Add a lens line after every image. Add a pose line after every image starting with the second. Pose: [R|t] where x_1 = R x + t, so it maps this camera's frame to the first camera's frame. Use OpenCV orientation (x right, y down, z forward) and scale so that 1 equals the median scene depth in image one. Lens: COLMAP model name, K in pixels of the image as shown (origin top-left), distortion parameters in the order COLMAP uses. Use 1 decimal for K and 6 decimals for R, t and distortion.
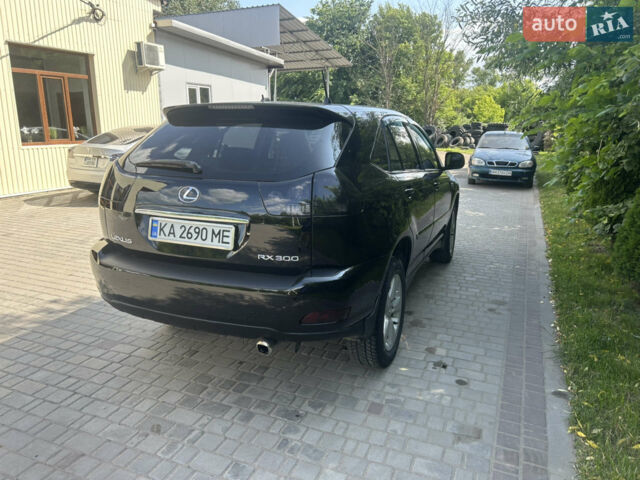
lens RADIAL K [[486.2, 0, 316.8], [0, 486.2, 240.7], [0, 0, 1]] dist [0.018579, -0.002535]
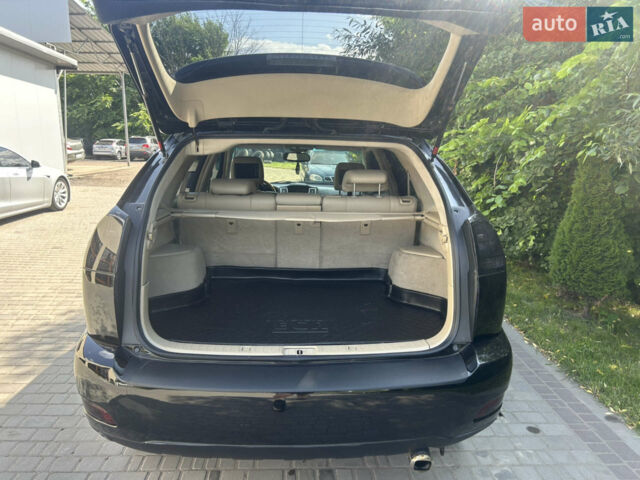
lens RADIAL K [[485.0, 0, 323.4], [0, 485.0, 239.1], [0, 0, 1]] dist [0.008625, -0.001545]
pose [[0.897436, -0.075567, 0.434625, -0.501095], [0.085967, 0.996289, -0.004286, -0.115904], [-0.432688, 0.041210, 0.900601, 0.375128]]
